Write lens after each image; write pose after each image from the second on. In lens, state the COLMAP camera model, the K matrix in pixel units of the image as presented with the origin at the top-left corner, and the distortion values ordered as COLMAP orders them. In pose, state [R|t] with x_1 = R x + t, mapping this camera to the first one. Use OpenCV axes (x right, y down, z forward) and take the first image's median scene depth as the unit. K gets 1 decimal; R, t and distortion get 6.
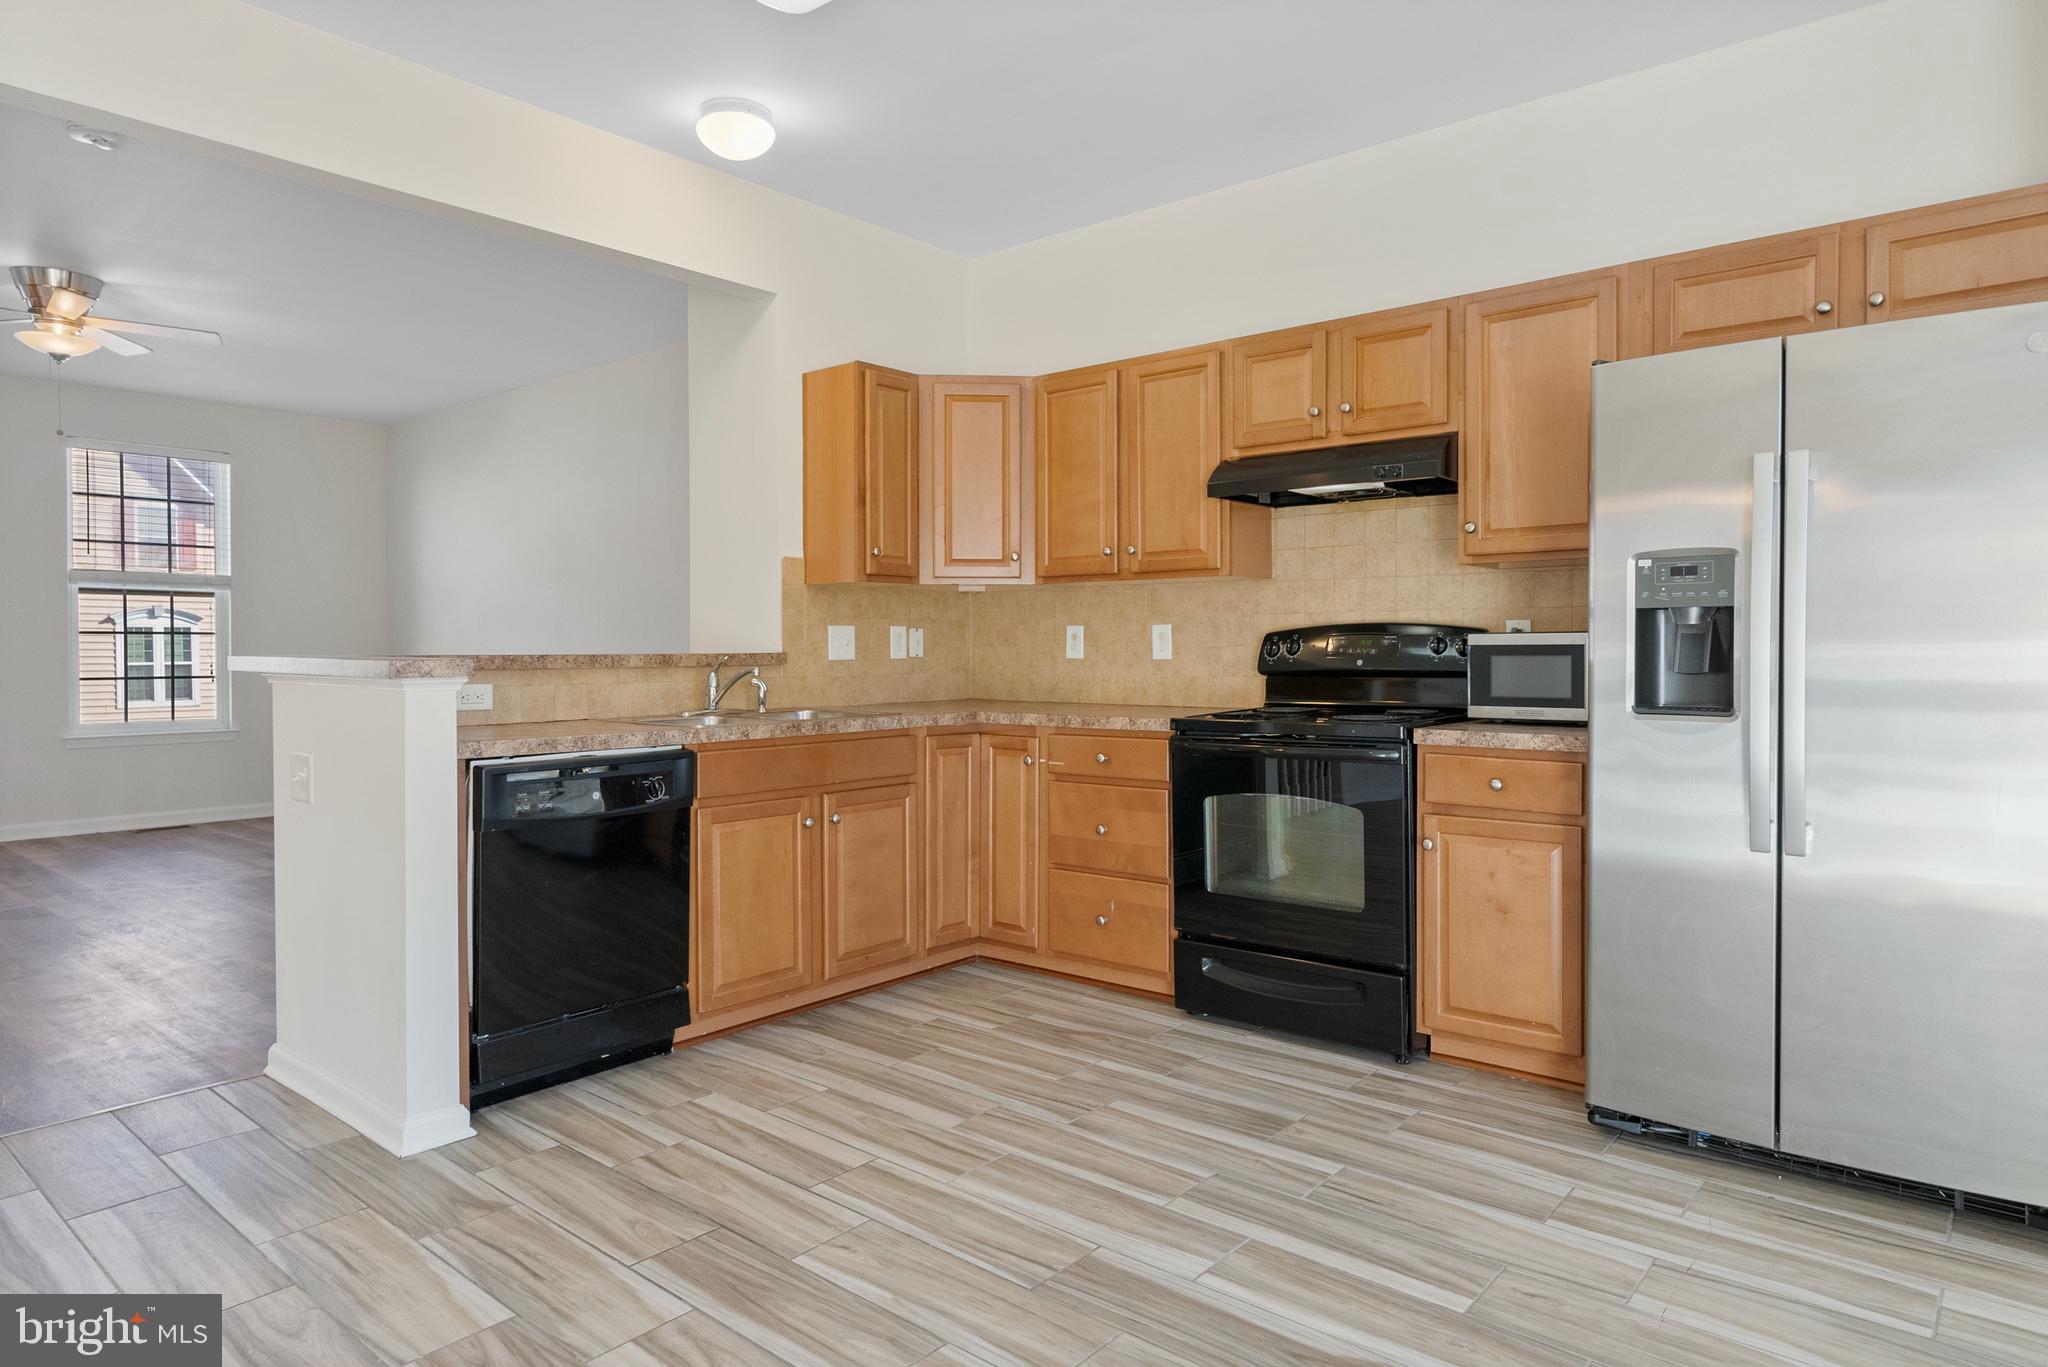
lens RADIAL K [[1216.8, 0, 1026.3], [0, 1216.8, 666.1], [0, 0, 1]] dist [-0.001787, 0.000879]
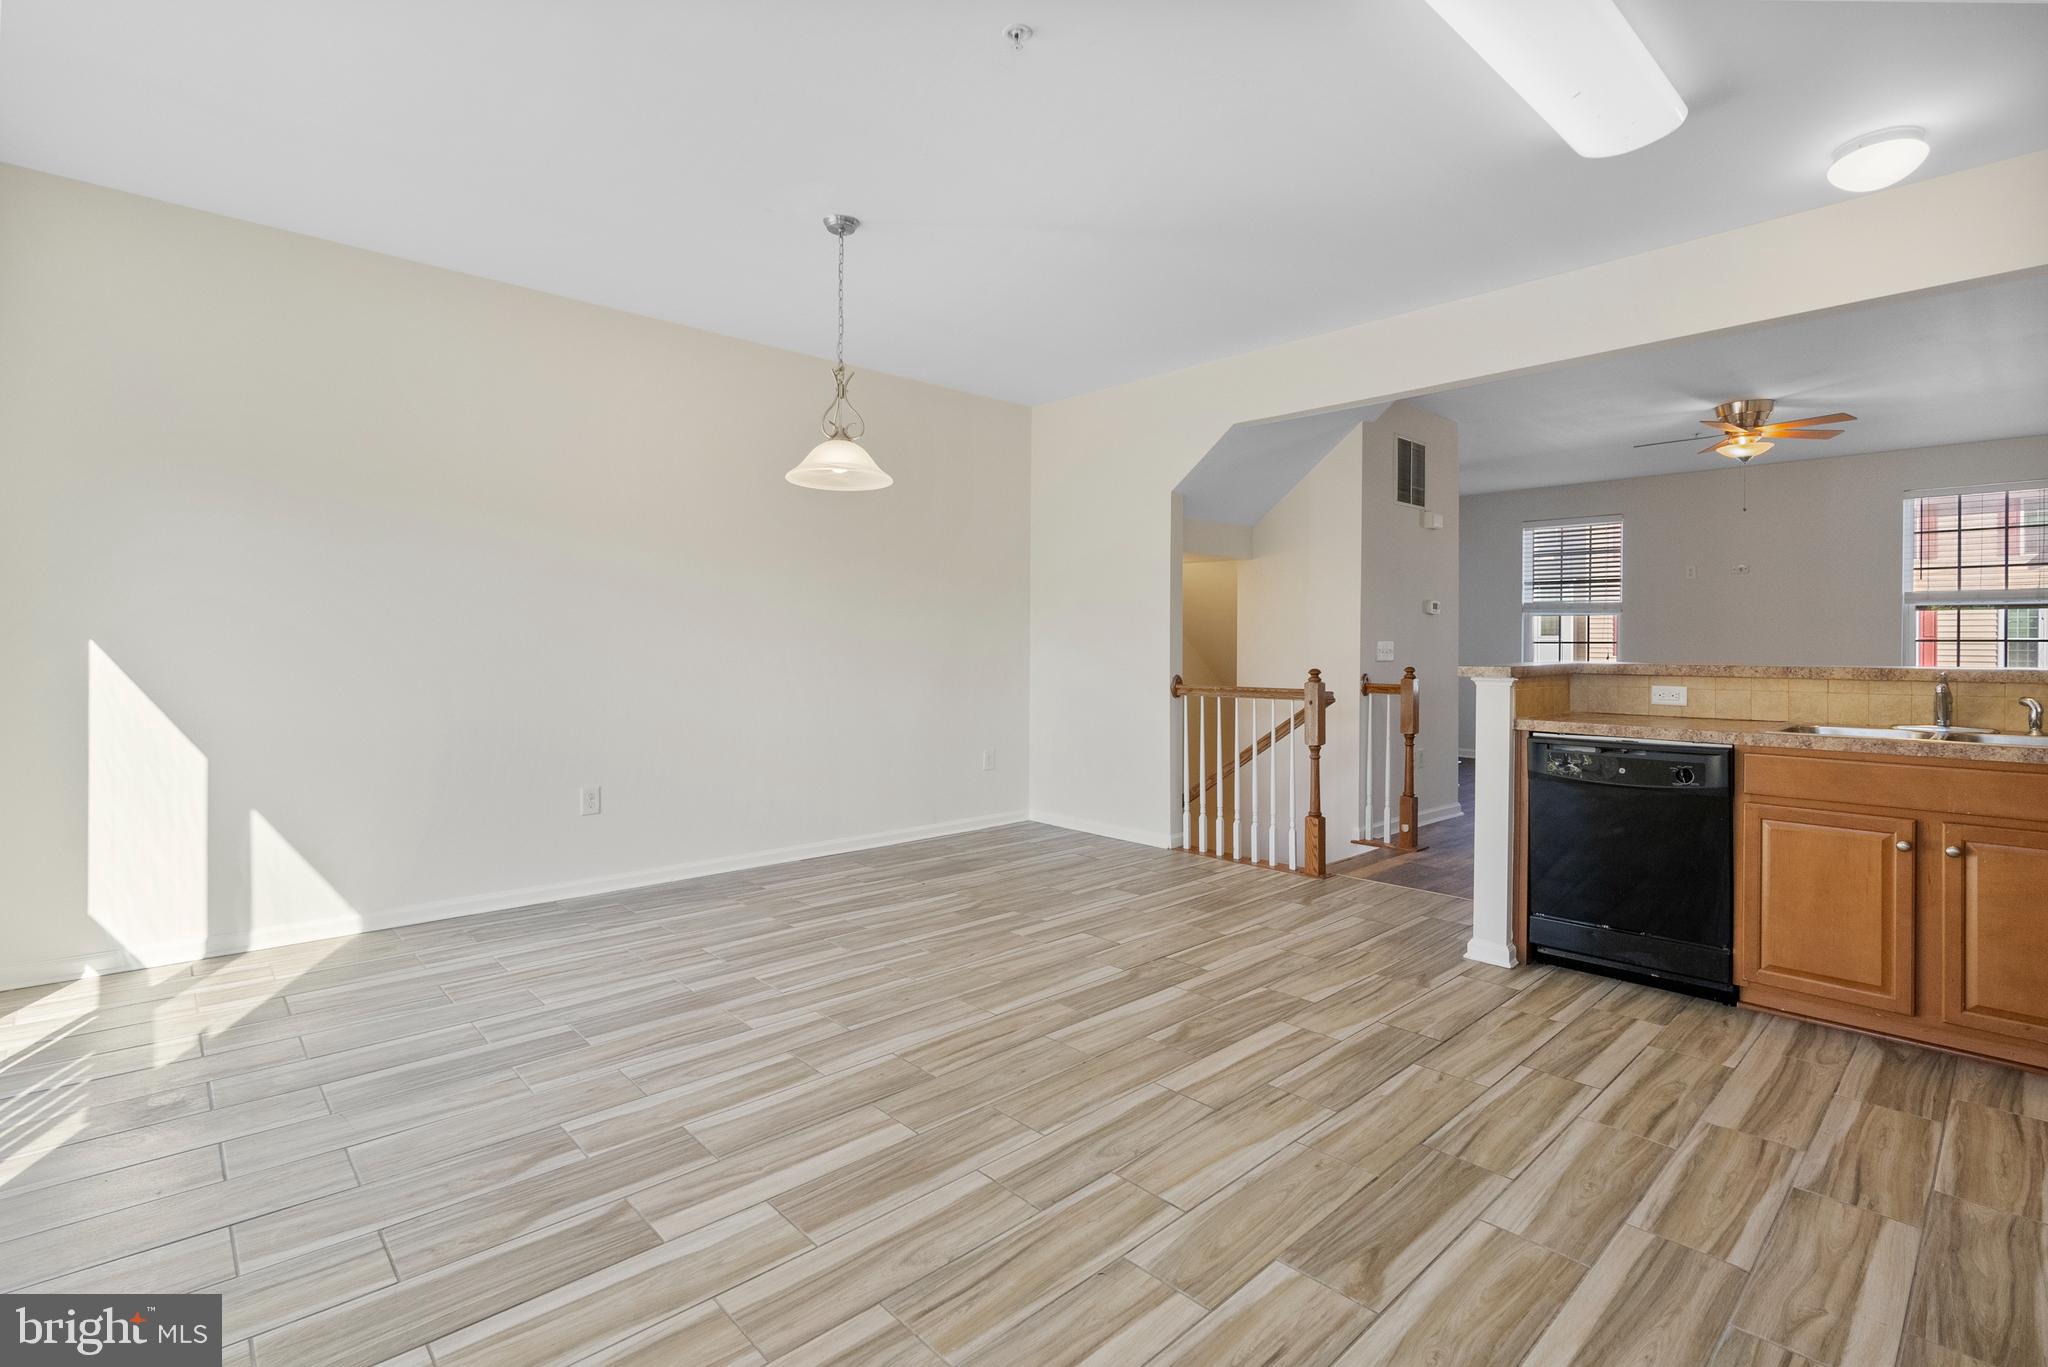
lens RADIAL K [[953.1, 0, 1025.1], [0, 953.1, 646.0], [0, 0, 1]] dist [0.008574, -0.000062]
pose [[-0.107933, 0.003336, -0.994153, 0.663421], [-0.016985, 0.999842, 0.005199, -0.016345], [0.994013, 0.017447, -0.107859, 0.413311]]
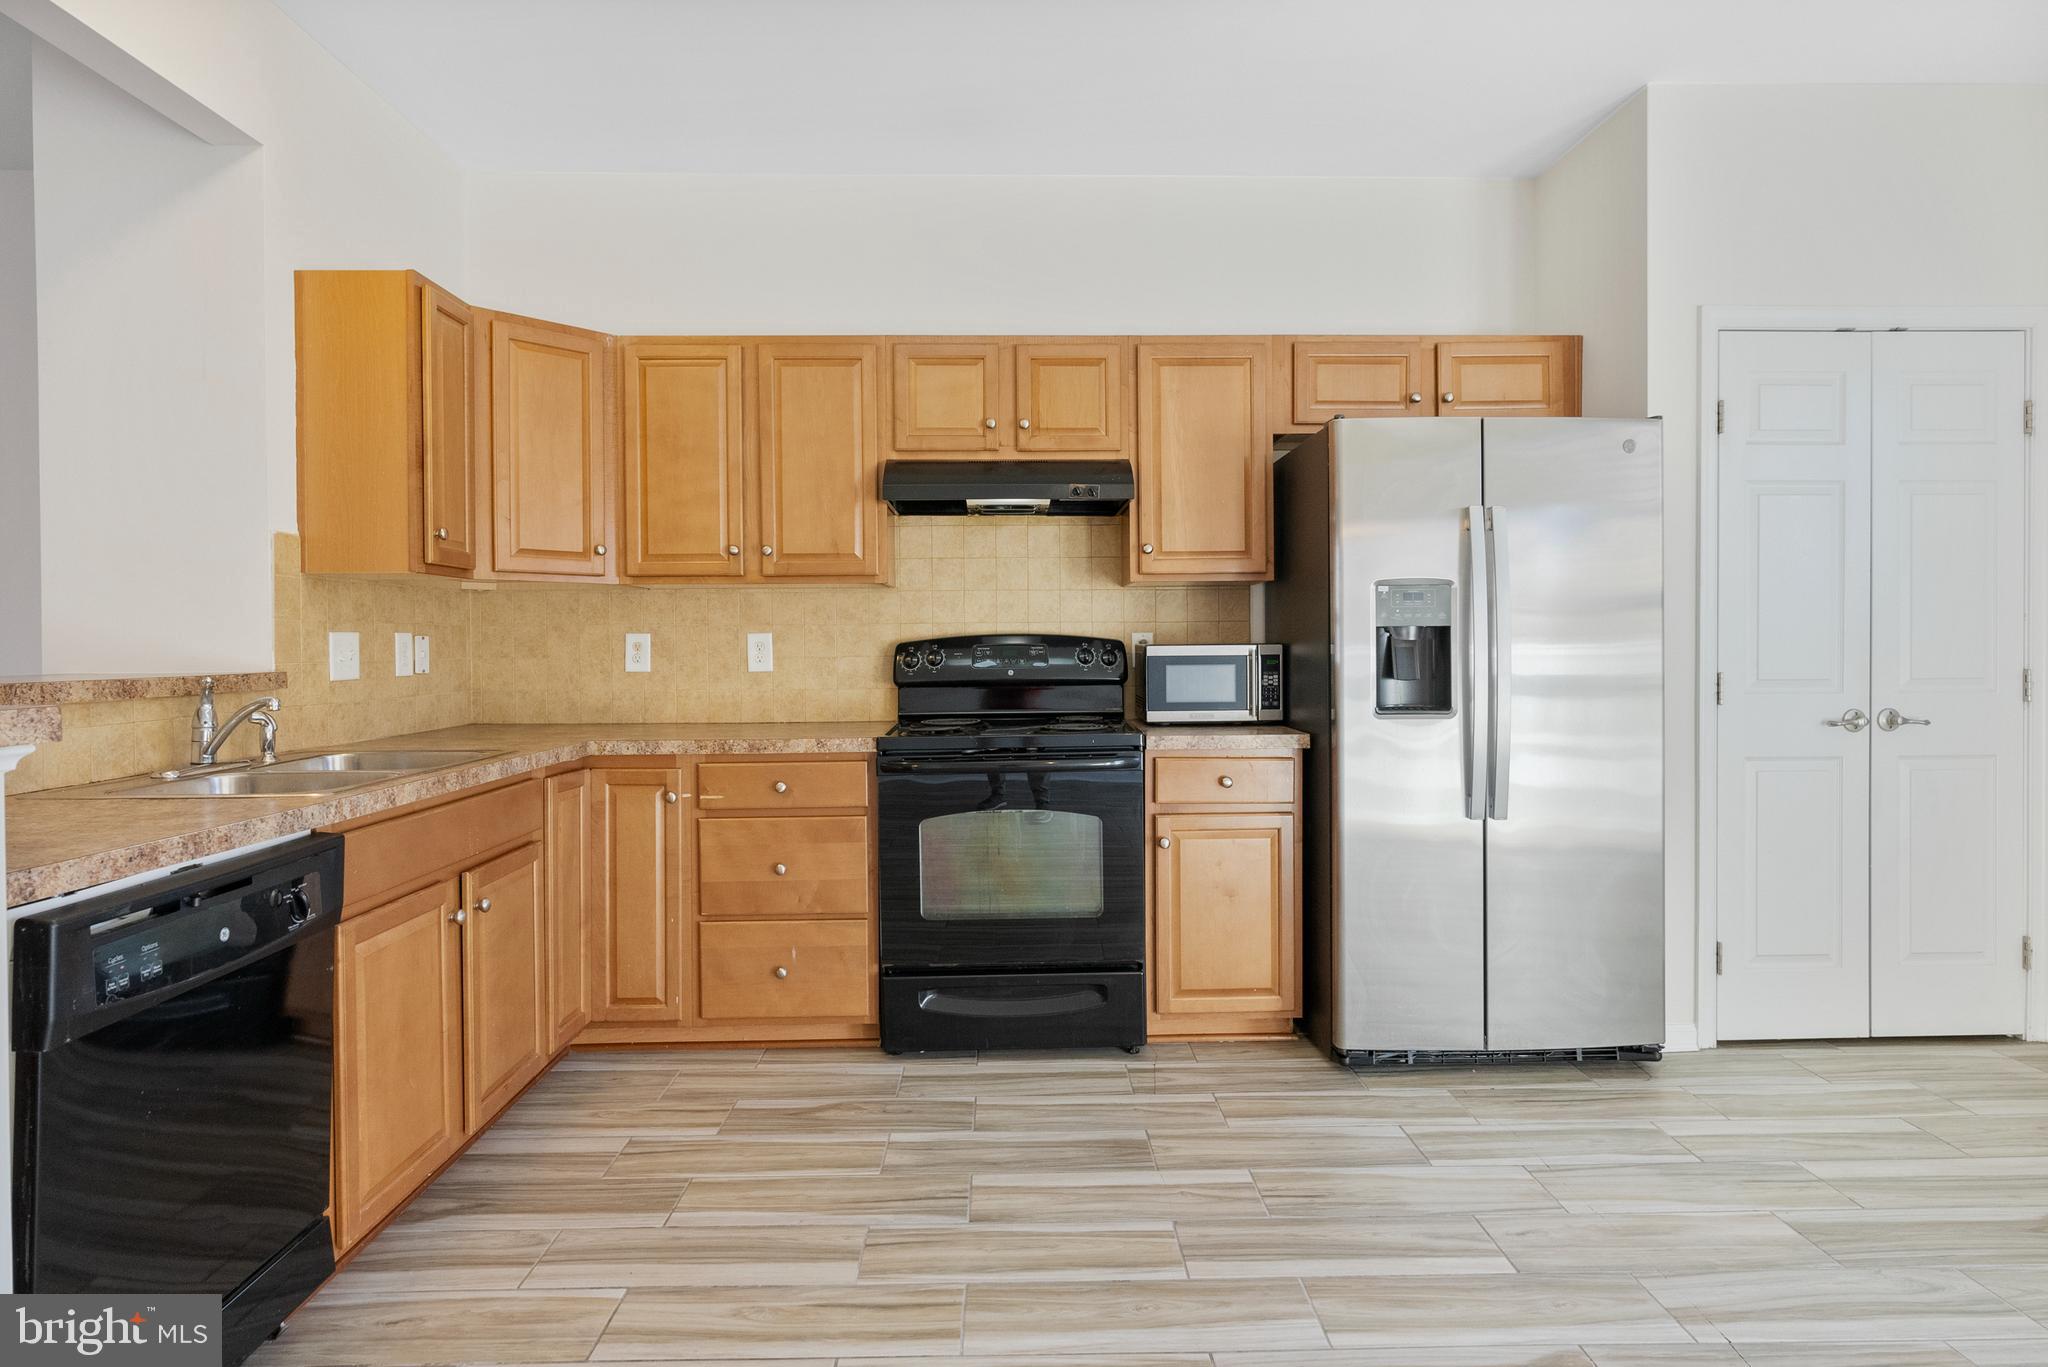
lens RADIAL K [[1096.5, 0, 1022.5], [0, 1096.5, 660.2], [0, 0, 1]] dist [-0.005477, 0.000765]
pose [[0.748717, -0.010740, 0.662802, -0.364891], [0.013565, 0.999908, 0.000879, -0.015344], [-0.662751, 0.008332, 0.748794, 0.325958]]
